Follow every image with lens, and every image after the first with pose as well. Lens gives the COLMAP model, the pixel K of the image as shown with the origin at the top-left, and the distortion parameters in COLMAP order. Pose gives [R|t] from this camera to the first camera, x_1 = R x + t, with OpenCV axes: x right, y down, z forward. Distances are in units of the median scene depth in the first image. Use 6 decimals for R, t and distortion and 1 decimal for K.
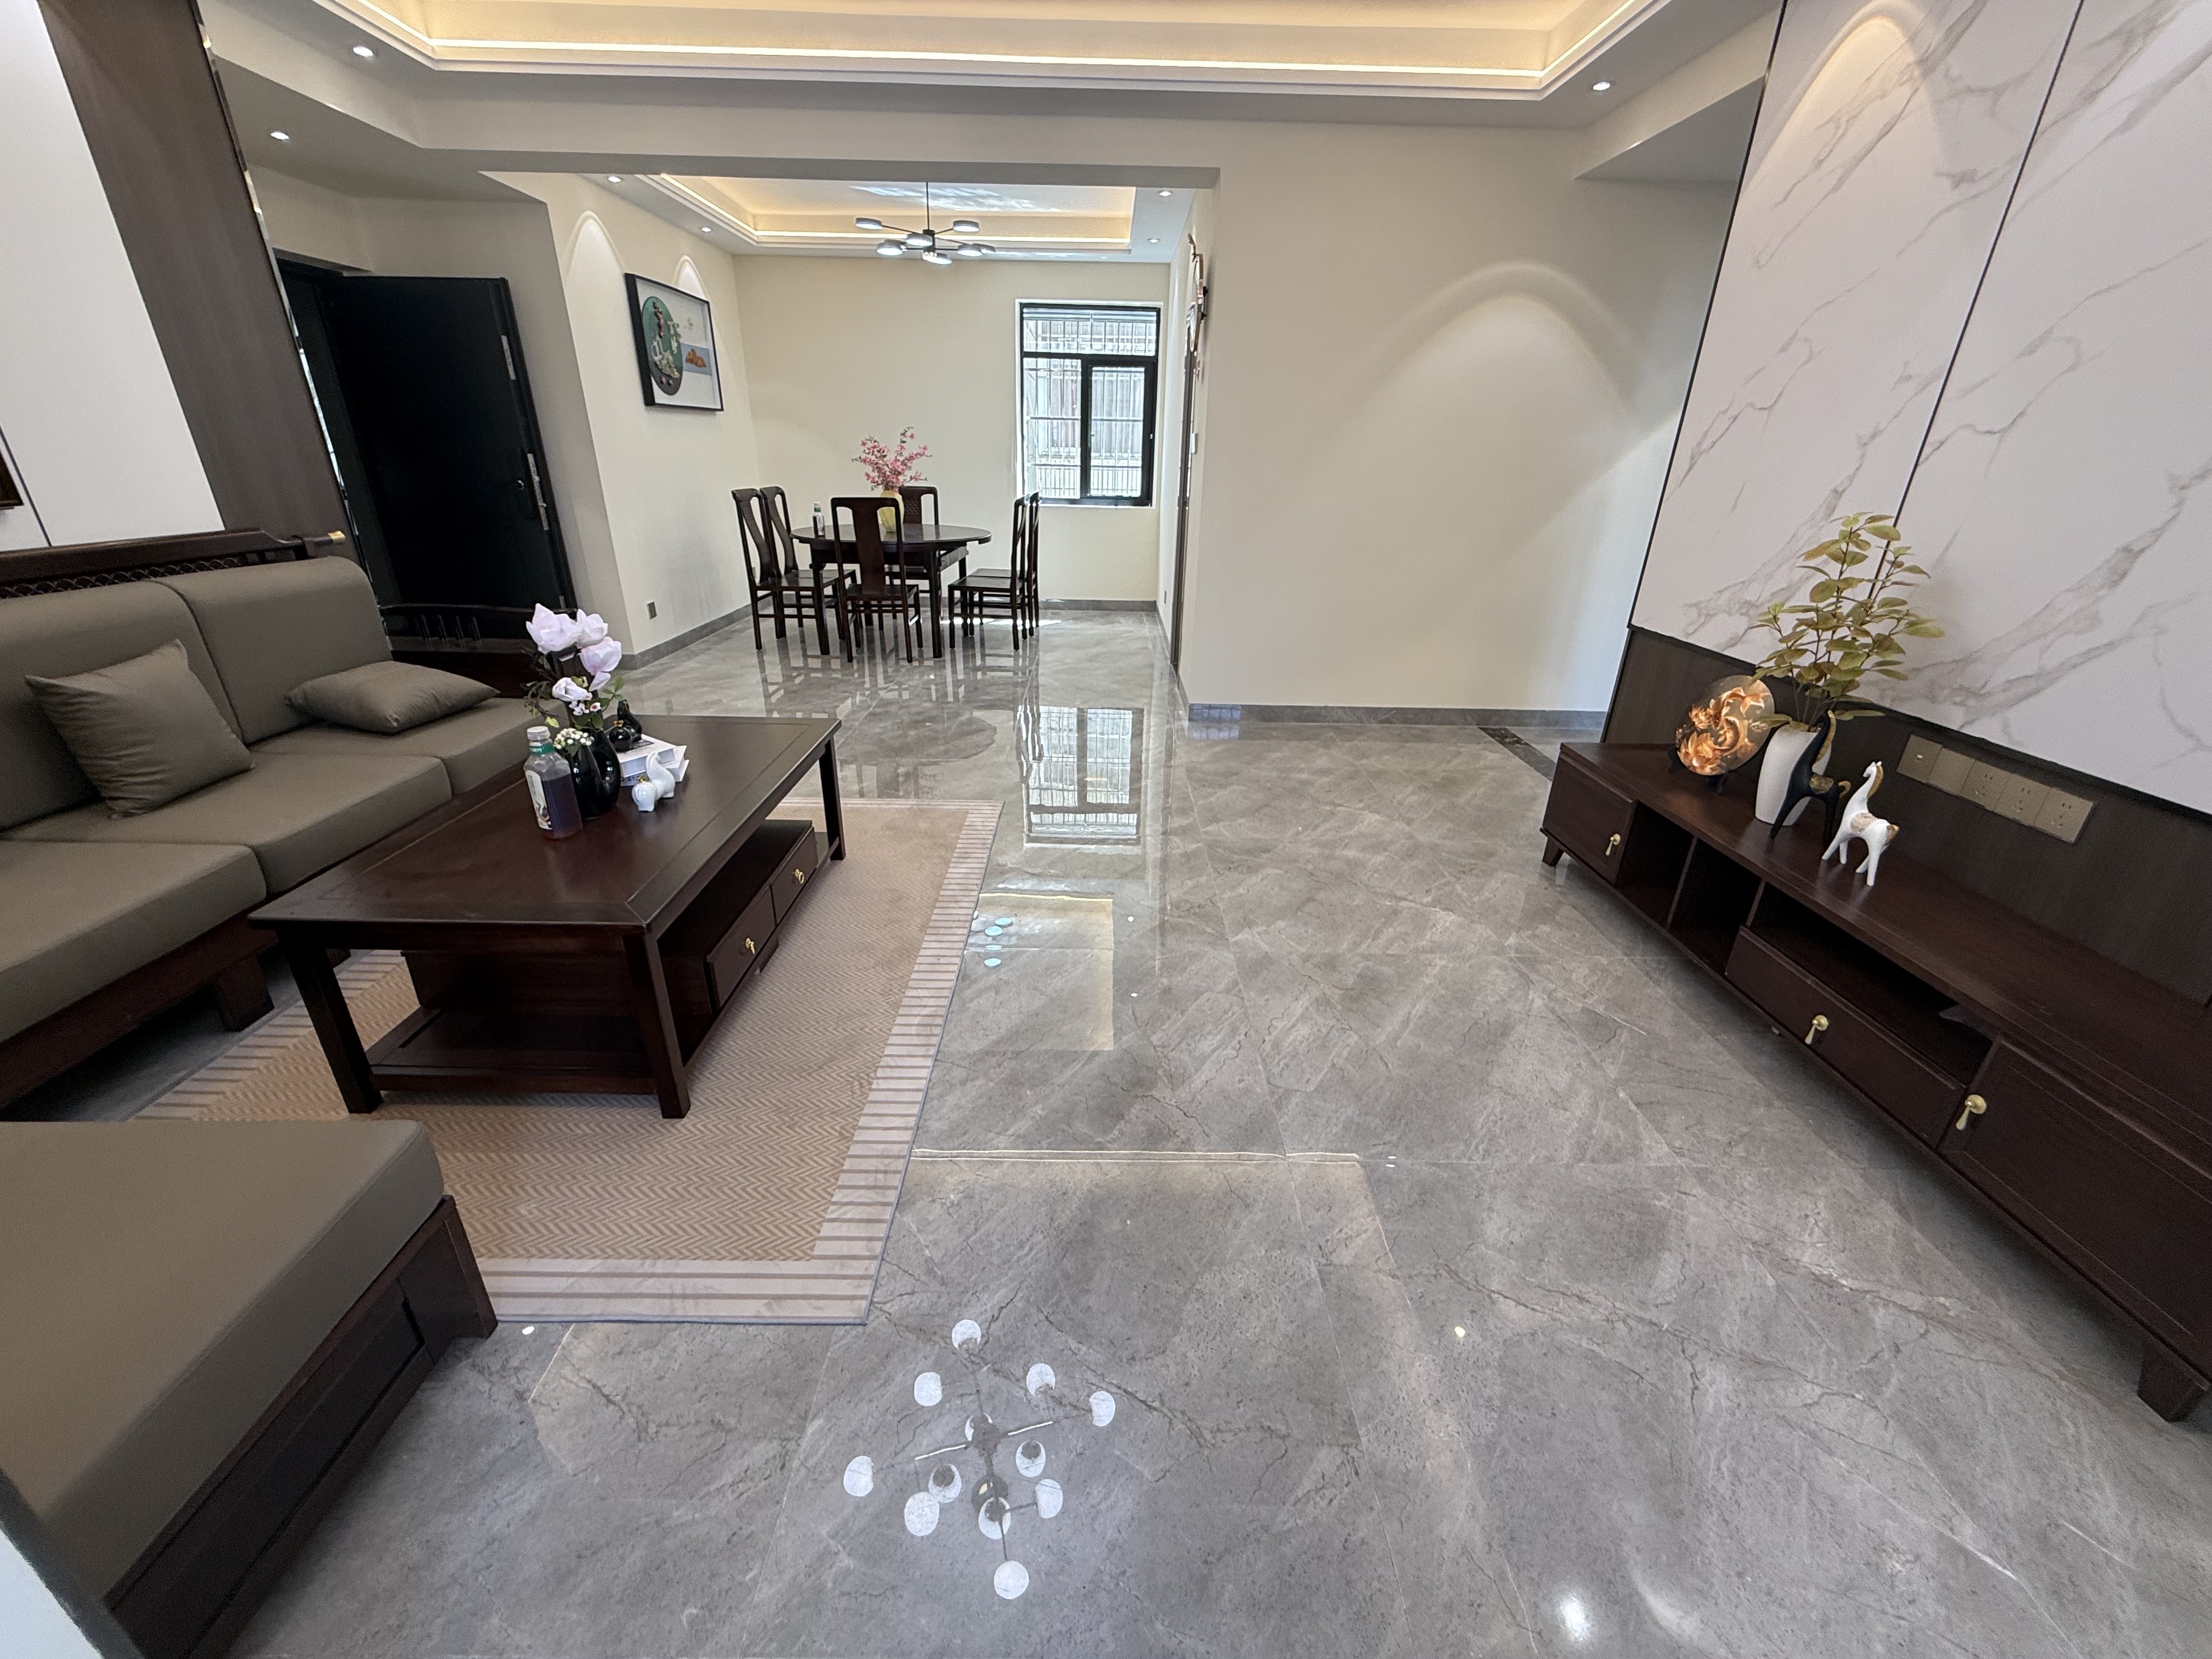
lens RADIAL K [[887.6, 0, 1097.7], [0, 887.6, 834.7], [0, 0, 1]] dist [0.000365, -0.000357]
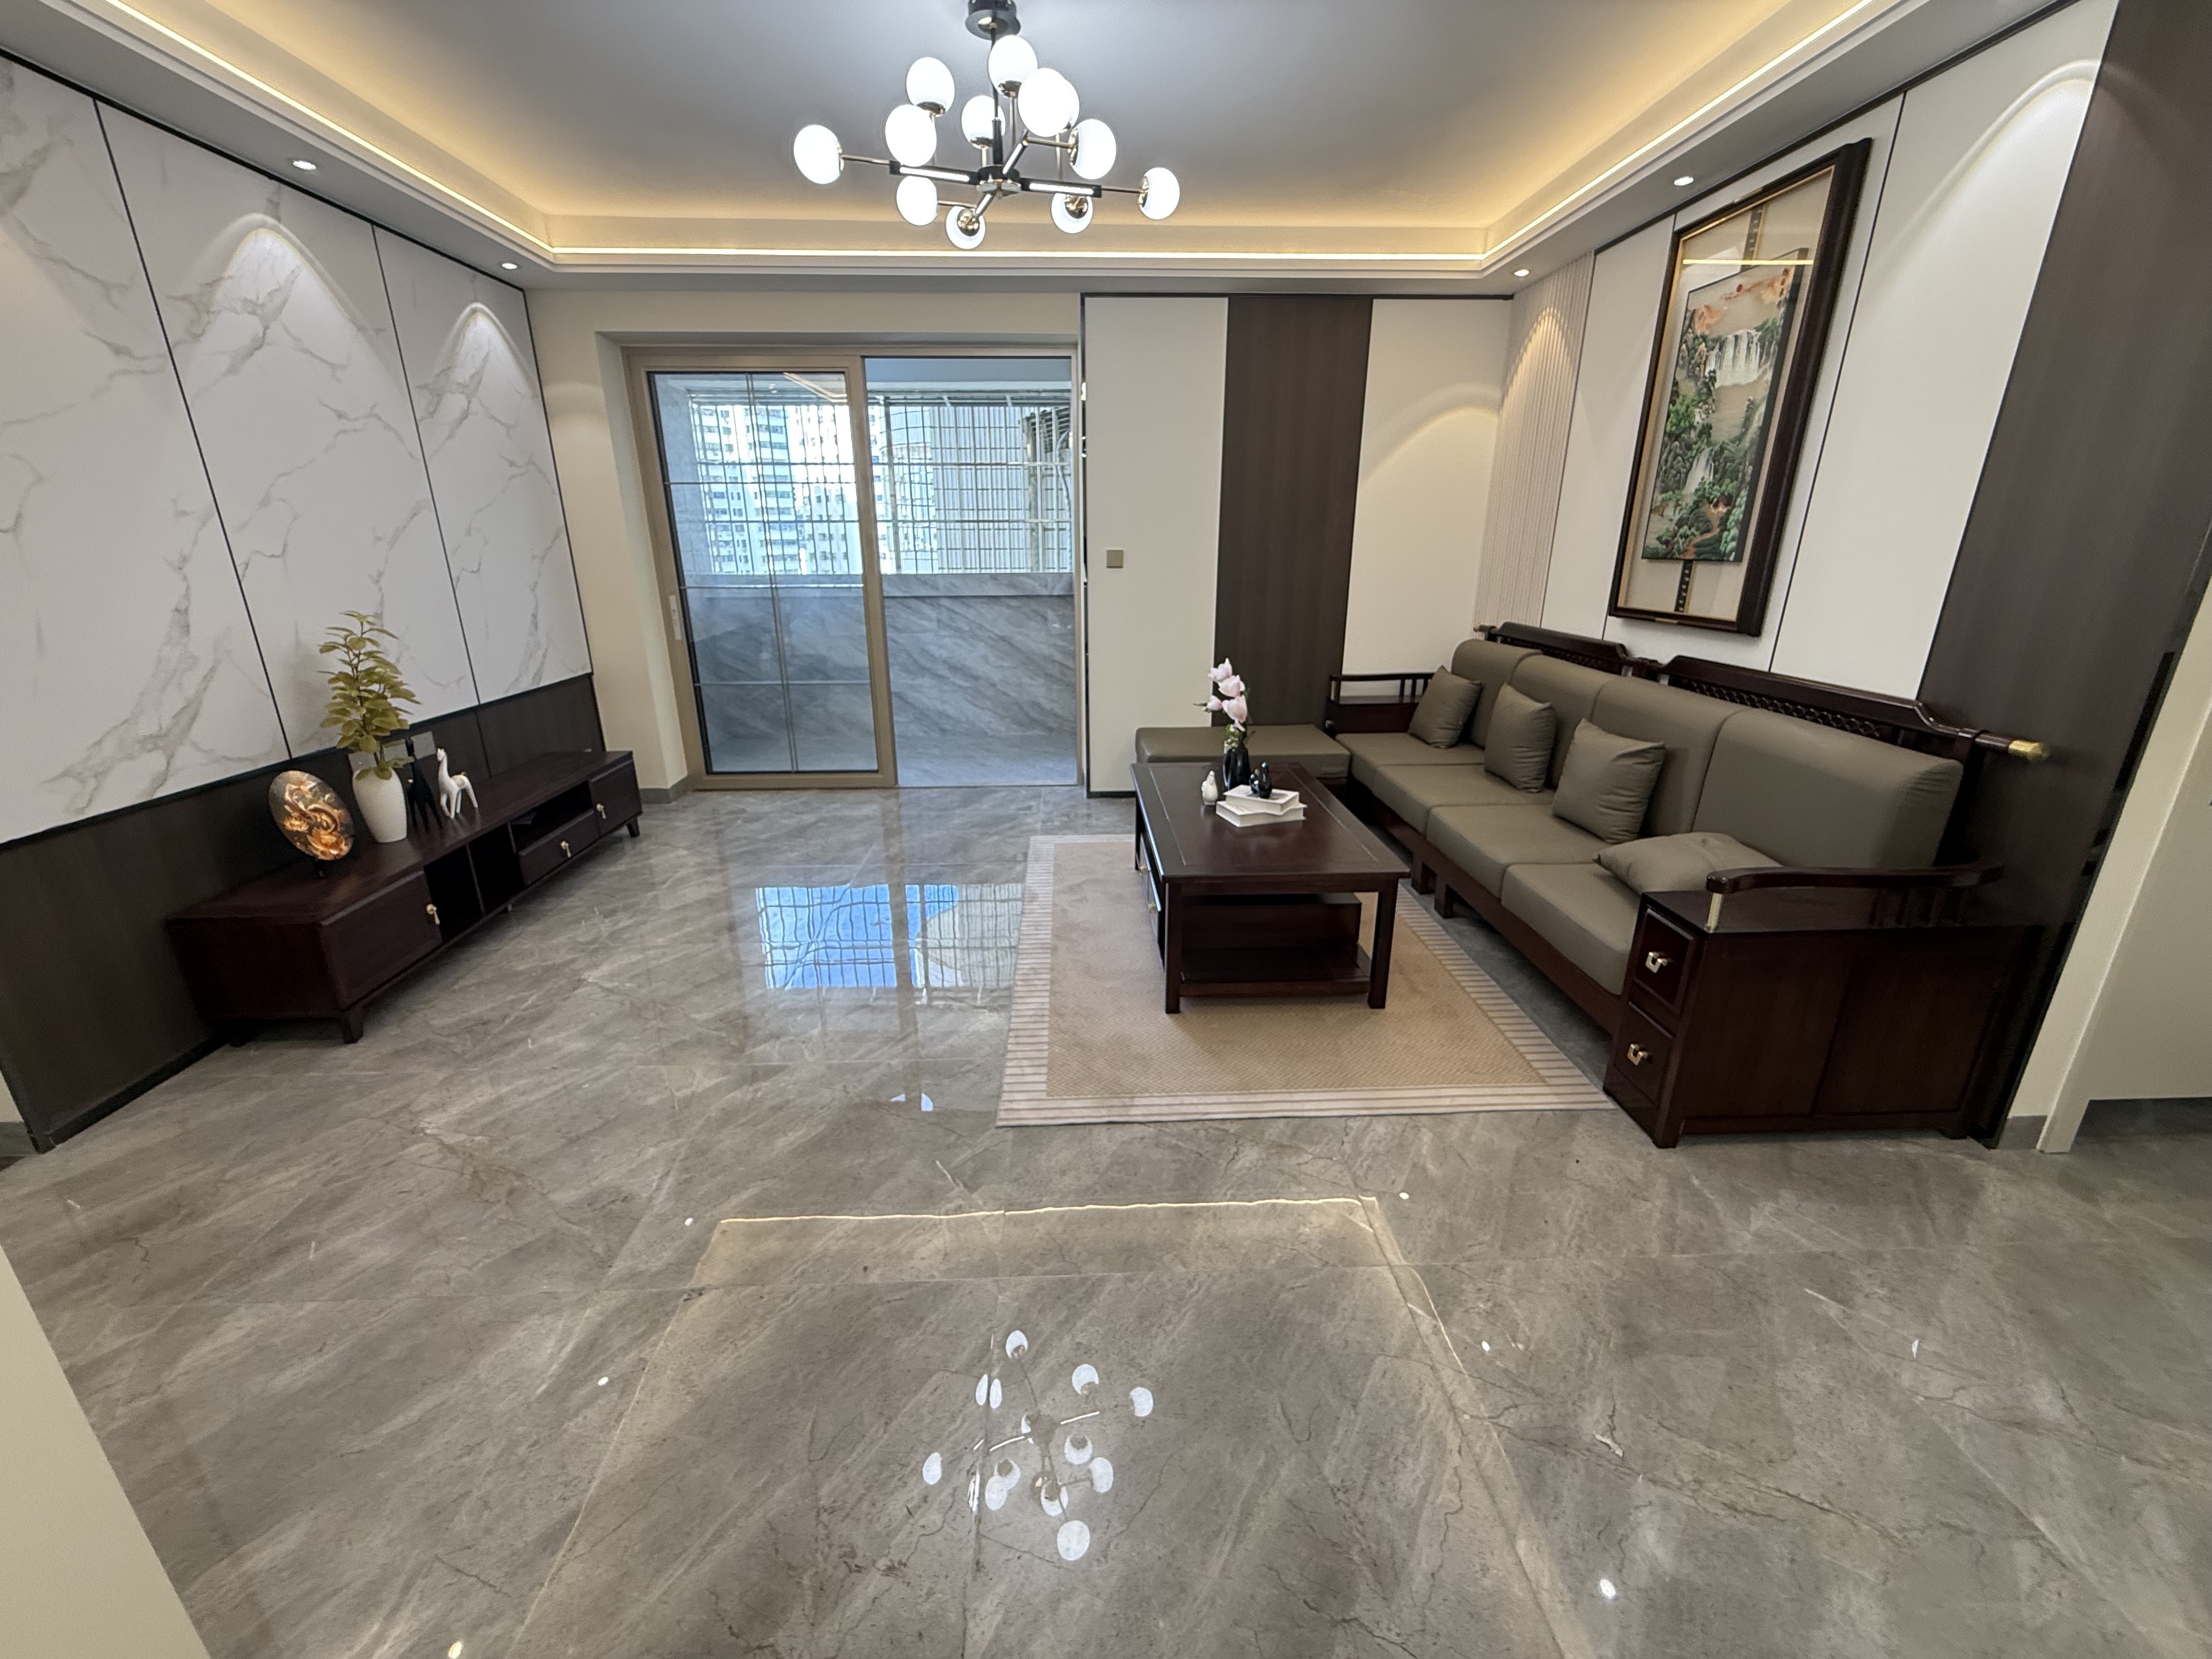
lens RADIAL K [[887.6, 0, 1102.3], [0, 887.6, 828.4], [0, 0, 1]] dist [0.000365, -0.000357]
pose [[-0.998971, -0.001613, -0.045320, -0.206514], [-0.031382, 0.746019, 0.665184, -0.851024], [0.032736, 0.665922, -0.745302, 1.824481]]
